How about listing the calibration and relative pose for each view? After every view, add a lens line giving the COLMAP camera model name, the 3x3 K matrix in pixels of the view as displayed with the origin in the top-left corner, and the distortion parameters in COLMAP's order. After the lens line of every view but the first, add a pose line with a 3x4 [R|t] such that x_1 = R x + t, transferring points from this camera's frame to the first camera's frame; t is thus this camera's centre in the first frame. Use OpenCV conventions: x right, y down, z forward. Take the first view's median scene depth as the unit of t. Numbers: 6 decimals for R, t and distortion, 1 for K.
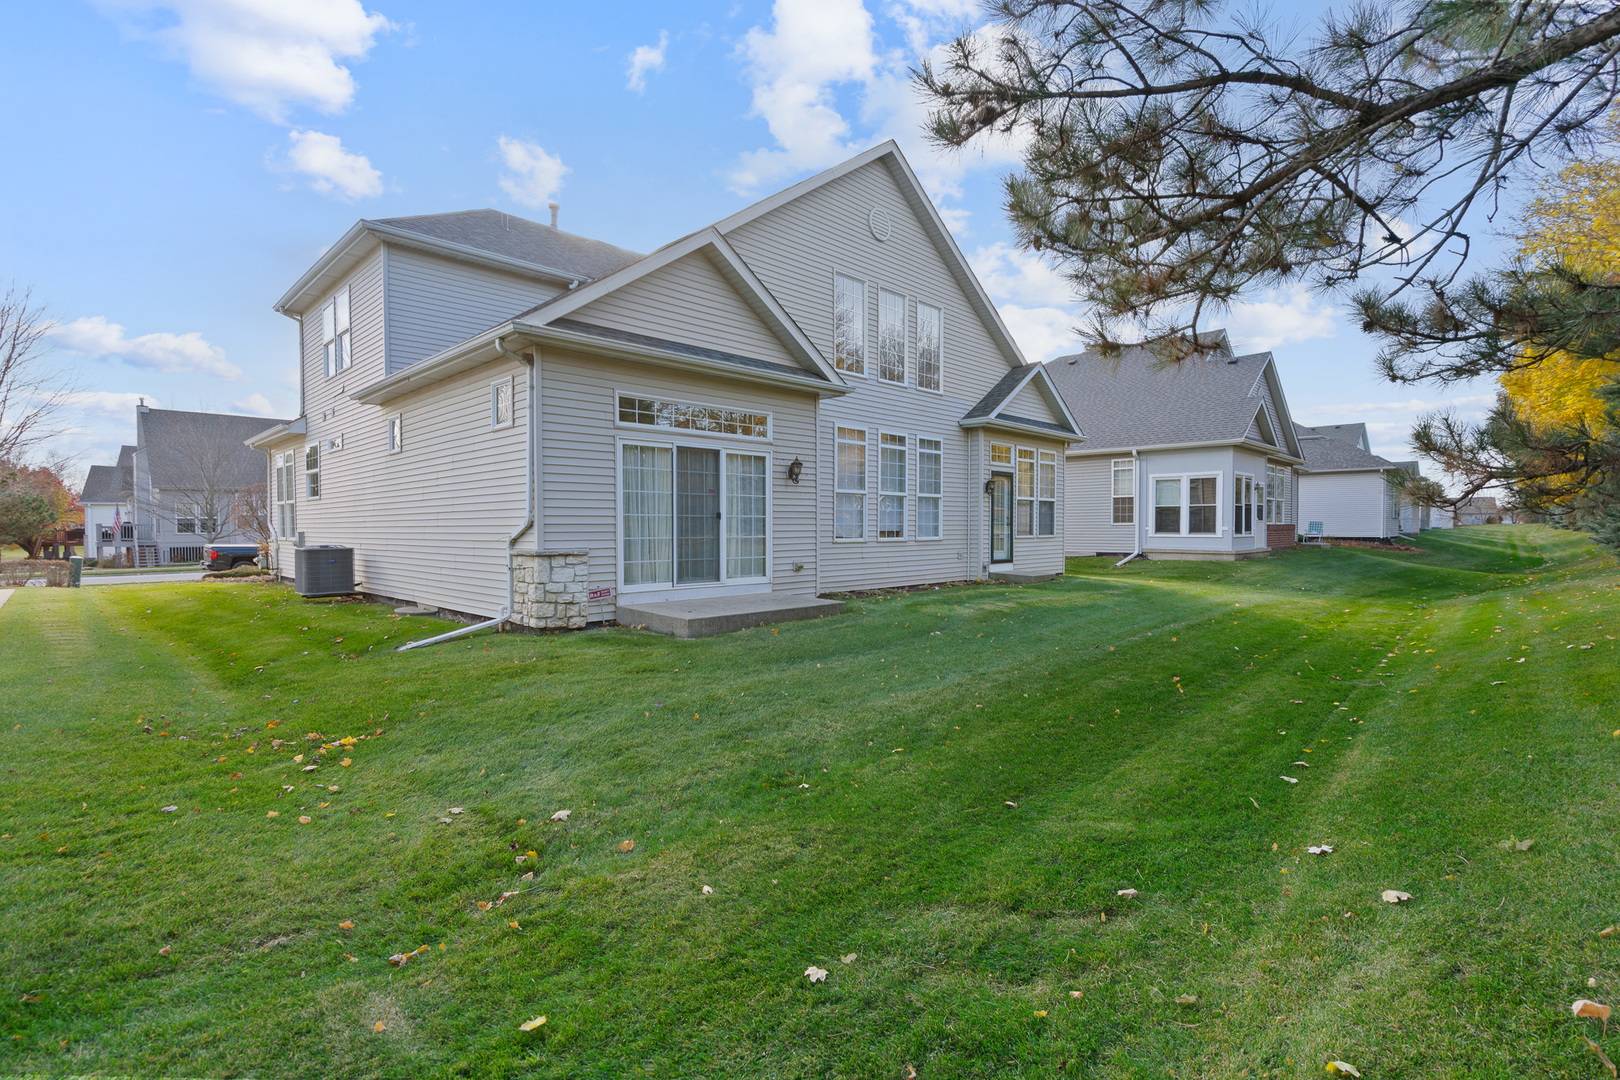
lens RADIAL K [[755.2, 0, 811.6], [0, 755.2, 530.4], [0, 0, 1]] dist [-0.000805, -0.000069]
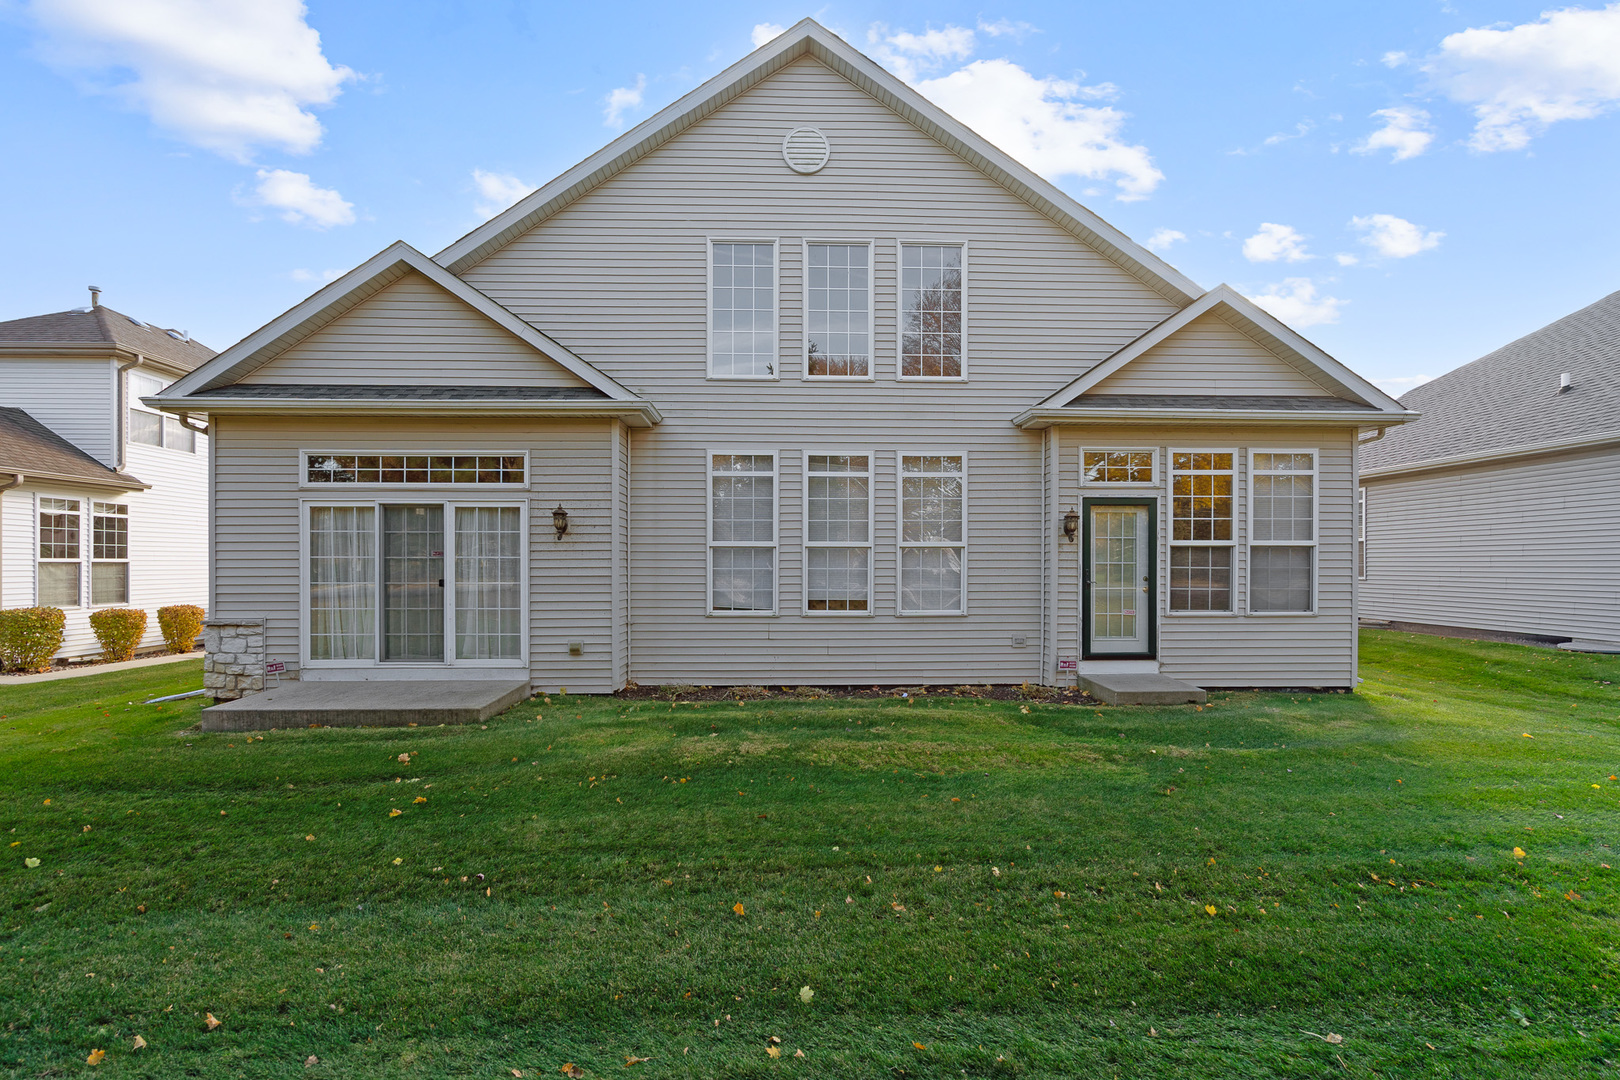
lens RADIAL K [[802.2, 0, 810.0], [0, 802.2, 540.0], [0, 0, 1]] dist [0.003561, 0.000185]
pose [[0.724967, -0.006260, -0.688755, 0.738991], [-0.006024, 0.999863, -0.015428, -0.052575], [0.688757, 0.015334, 0.724830, 0.602797]]
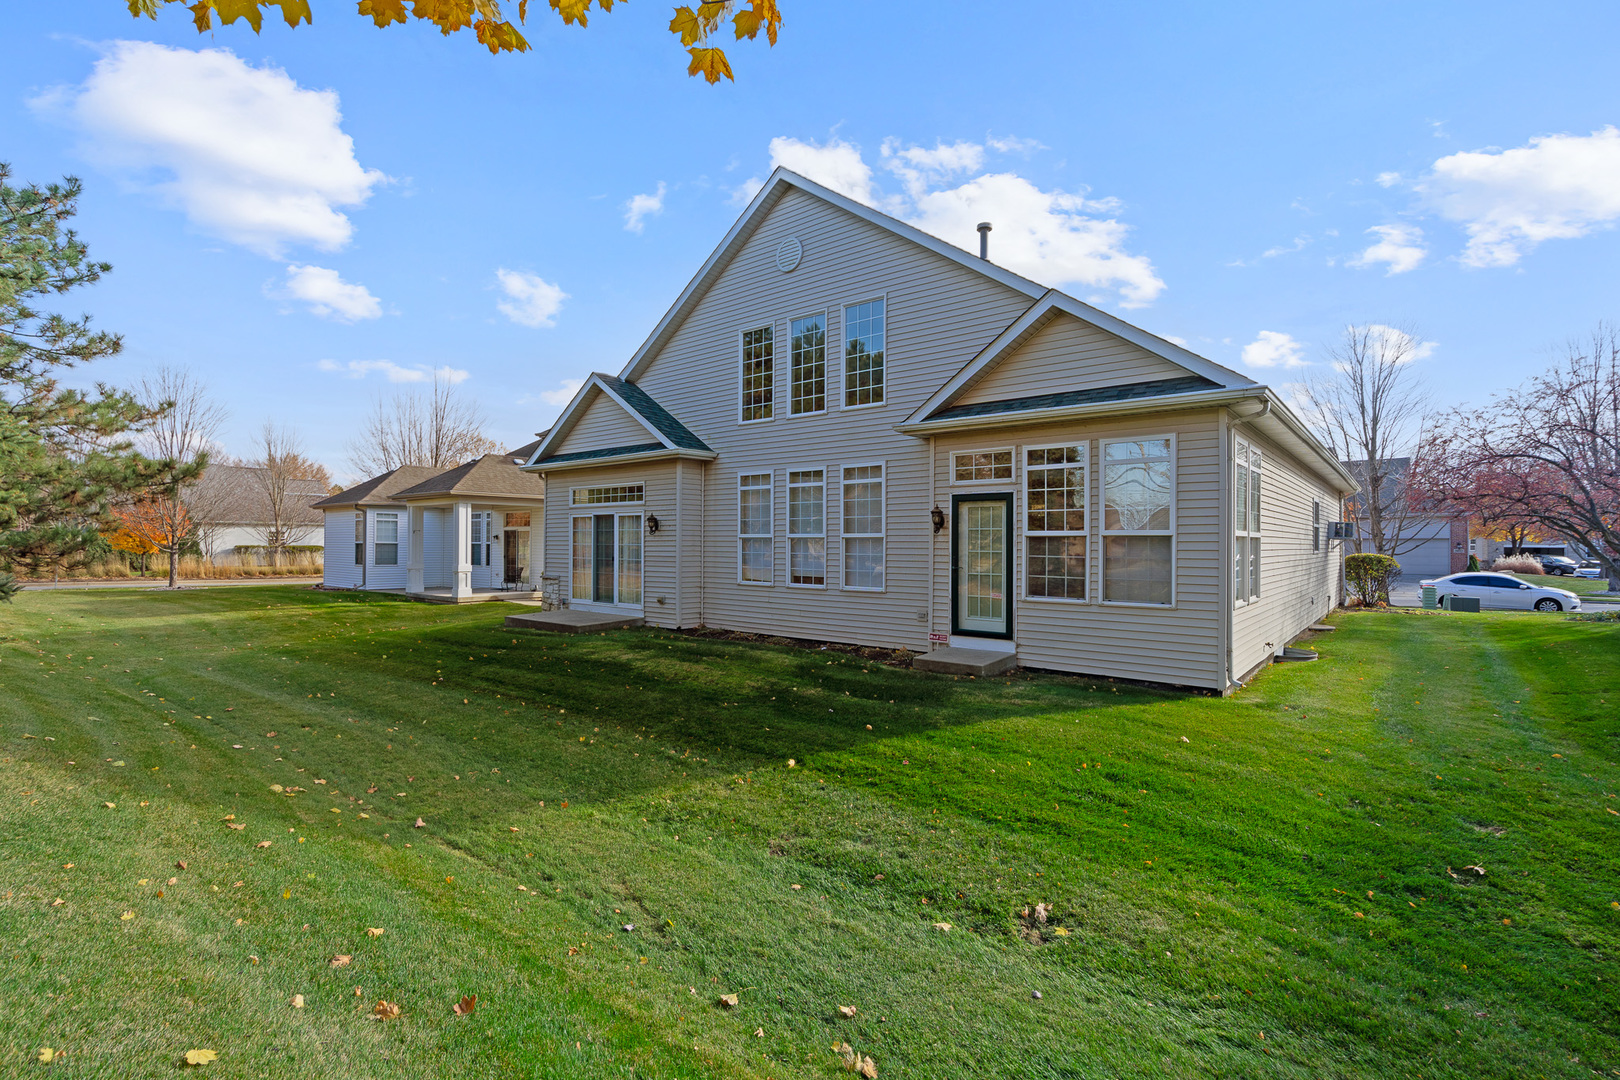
lens RADIAL K [[742.1, 0, 807.5], [0, 742.1, 518.7], [0, 0, 1]] dist [0.000355, -0.000018]
pose [[0.081114, -0.025316, -0.996383, 1.282088], [-0.004746, 0.999656, -0.025786, -0.058874], [0.996694, 0.006820, 0.080966, 1.190360]]
